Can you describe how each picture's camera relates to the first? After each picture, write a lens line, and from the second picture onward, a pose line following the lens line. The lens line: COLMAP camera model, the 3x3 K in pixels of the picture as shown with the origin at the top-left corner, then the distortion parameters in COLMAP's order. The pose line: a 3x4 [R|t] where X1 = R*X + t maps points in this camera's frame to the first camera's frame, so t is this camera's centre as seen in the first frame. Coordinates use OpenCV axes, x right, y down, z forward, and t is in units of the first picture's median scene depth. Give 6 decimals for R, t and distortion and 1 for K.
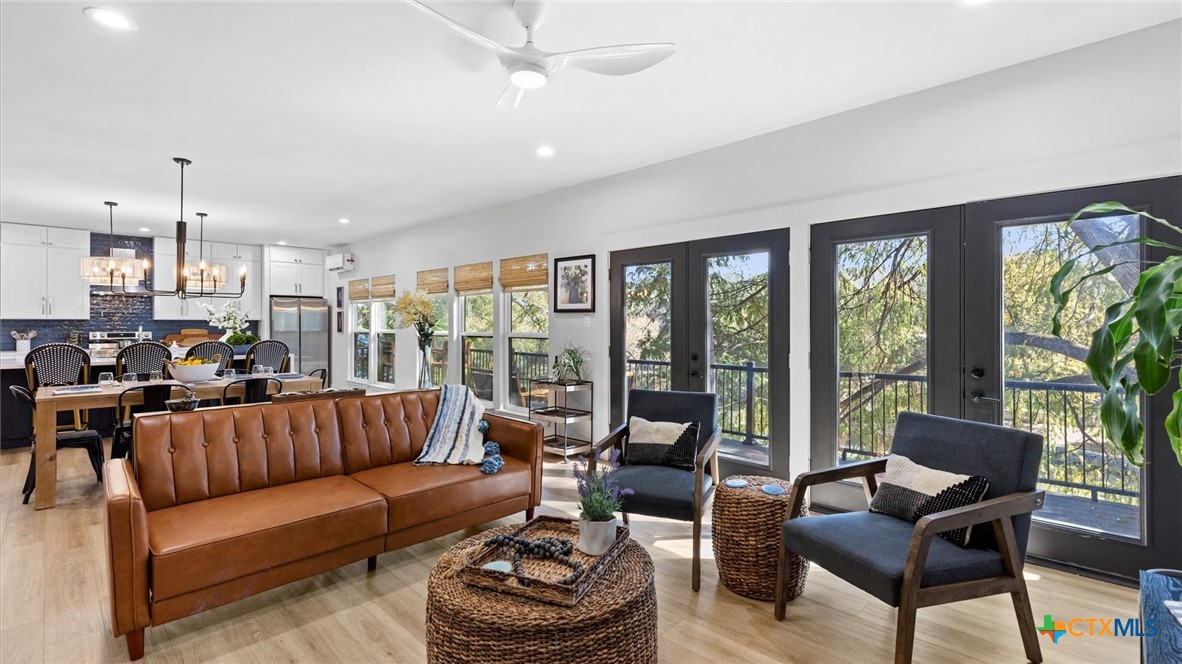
lens RADIAL K [[530.4, 0, 591.0], [0, 530.4, 332.0], [0, 0, 1]] dist [0.000952, 0.000538]
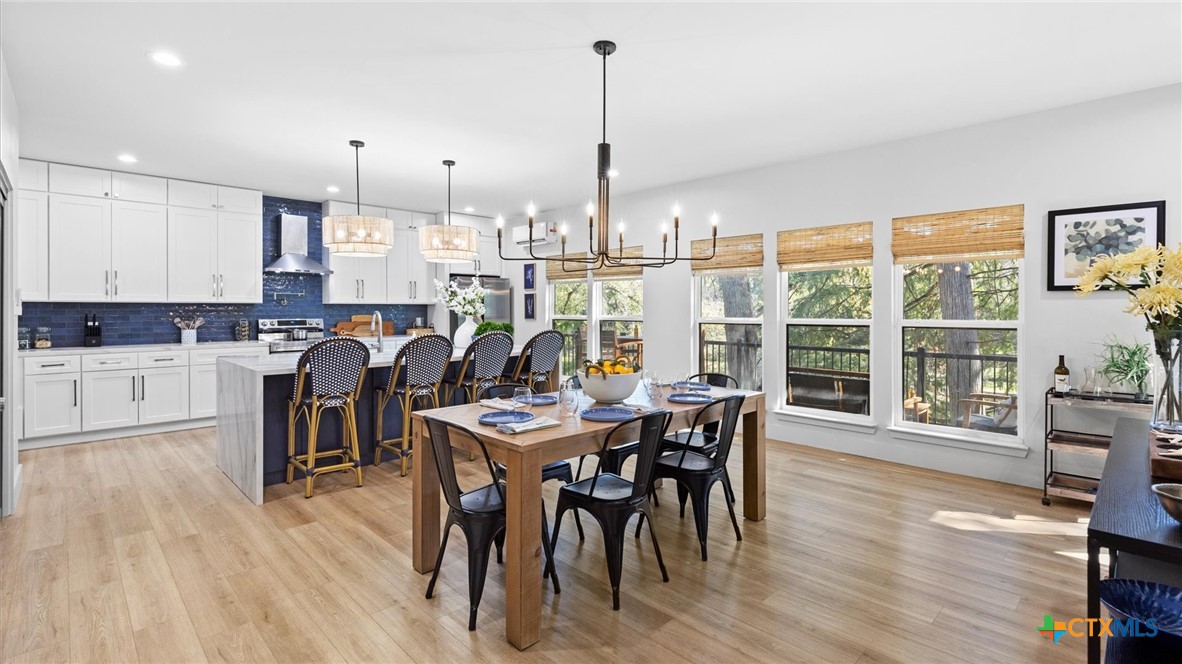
lens RADIAL K [[540.1, 0, 589.9], [0, 540.1, 313.4], [0, 0, 1]] dist [-0.003419, -0.000486]
pose [[0.999724, -0.000197, -0.023479, -0.637229], [-0.000013, 0.999960, -0.008927, -0.001965], [0.023480, 0.008925, 0.999684, 0.302021]]
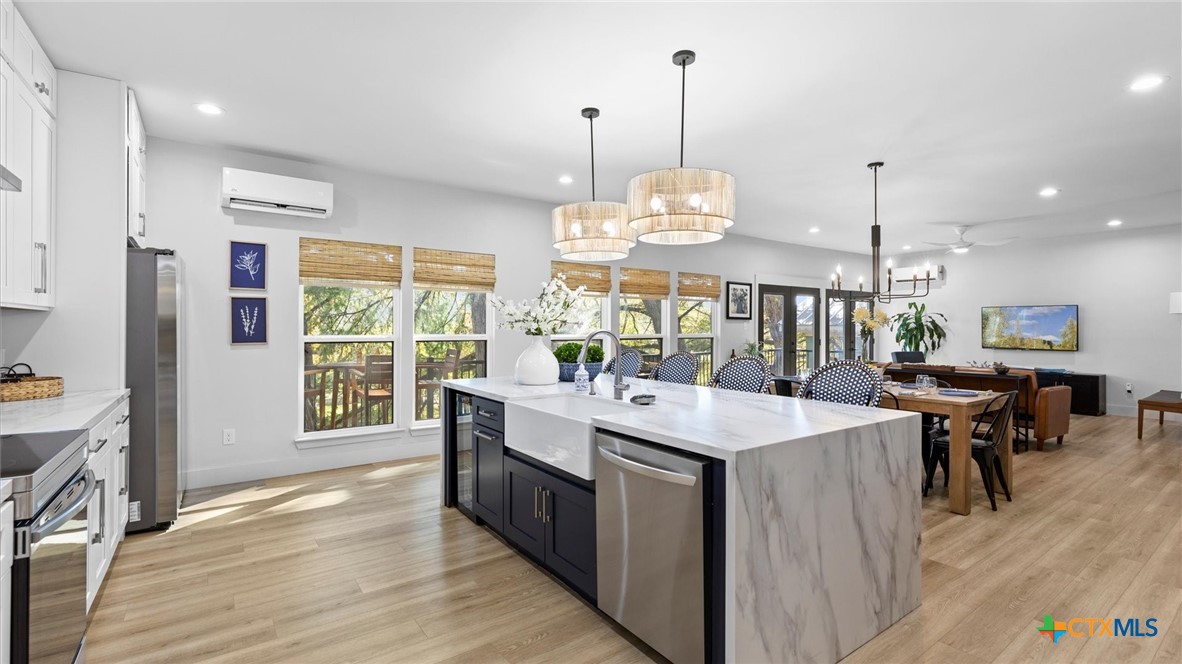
lens RADIAL K [[530.4, 0, 591.0], [0, 530.4, 332.0], [0, 0, 1]] dist [0.000952, 0.000538]
pose [[0.166744, -0.008156, 0.985966, -1.528452], [0.011914, 0.999909, 0.006256, -0.015573], [-0.985928, 0.010704, 0.166826, 1.126196]]
